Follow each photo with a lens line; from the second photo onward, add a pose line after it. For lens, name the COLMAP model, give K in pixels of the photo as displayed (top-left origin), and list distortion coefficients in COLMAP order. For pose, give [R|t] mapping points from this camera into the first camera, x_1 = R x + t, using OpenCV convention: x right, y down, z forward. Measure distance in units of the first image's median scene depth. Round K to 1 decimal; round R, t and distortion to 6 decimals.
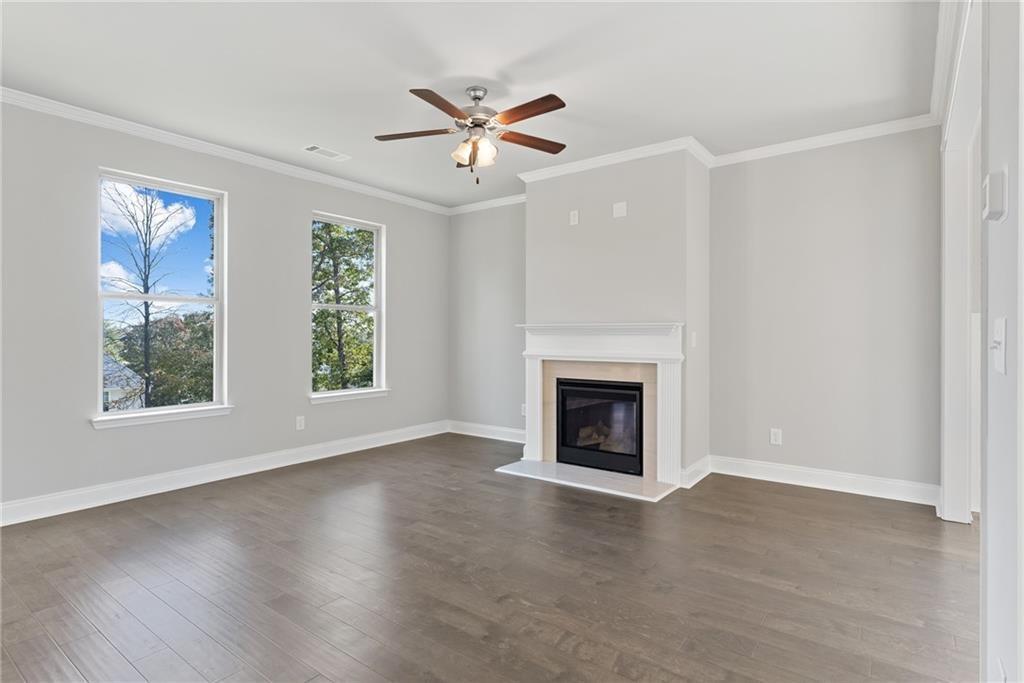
lens RADIAL K [[528.6, 0, 516.1], [0, 528.6, 338.7], [0, 0, 1]] dist [-0.003326, 0.000151]
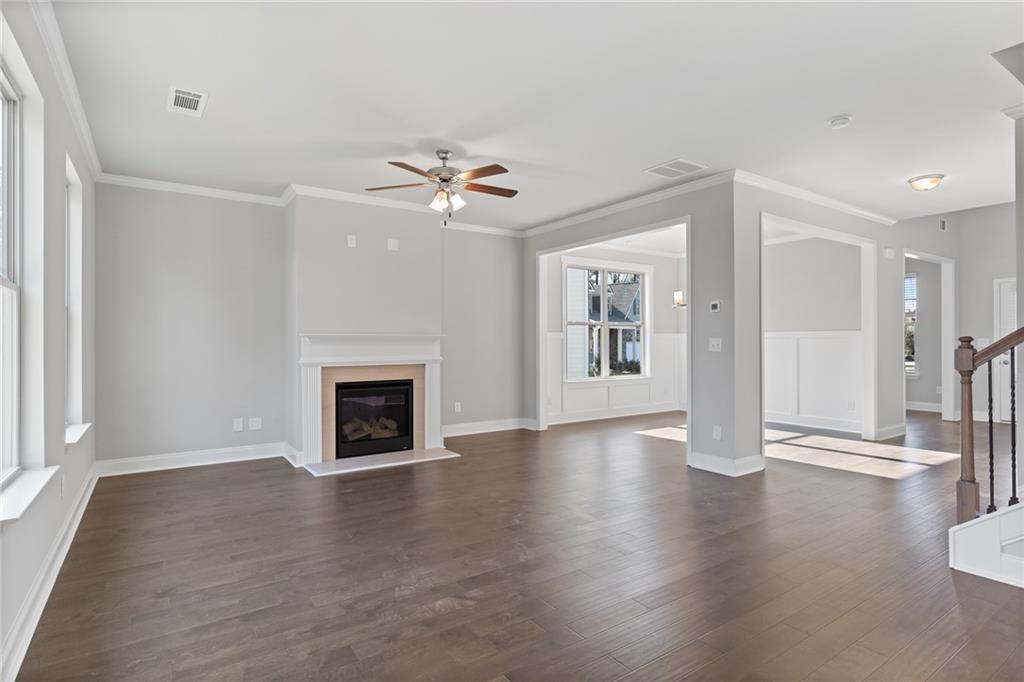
lens RADIAL K [[527.6, 0, 512.9], [0, 527.6, 342.0], [0, 0, 1]] dist [-0.001598, 0.000744]
pose [[0.323381, -0.001532, 0.946268, -0.876740], [0.010022, 0.999948, -0.001806, -0.005044], [-0.946216, 0.010067, 0.323380, 0.307015]]
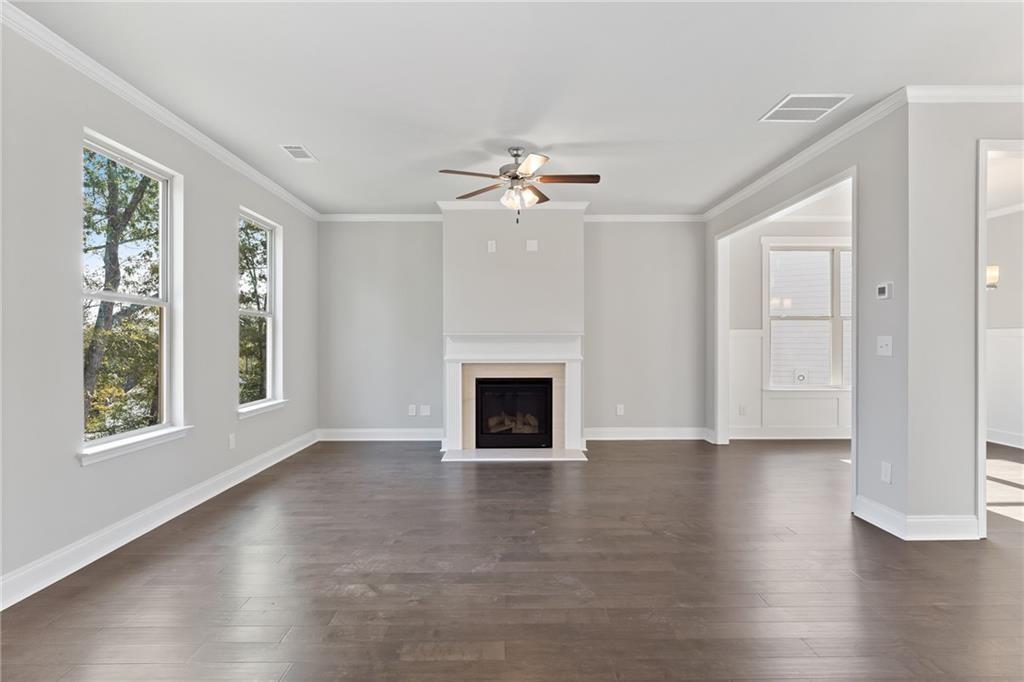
lens RADIAL K [[527.6, 0, 512.9], [0, 527.6, 342.0], [0, 0, 1]] dist [-0.001598, 0.000744]
pose [[0.792822, -0.002520, 0.609448, -0.607994], [0.006125, 0.999974, -0.003833, -0.002363], [-0.609423, 0.006771, 0.792817, 0.001860]]
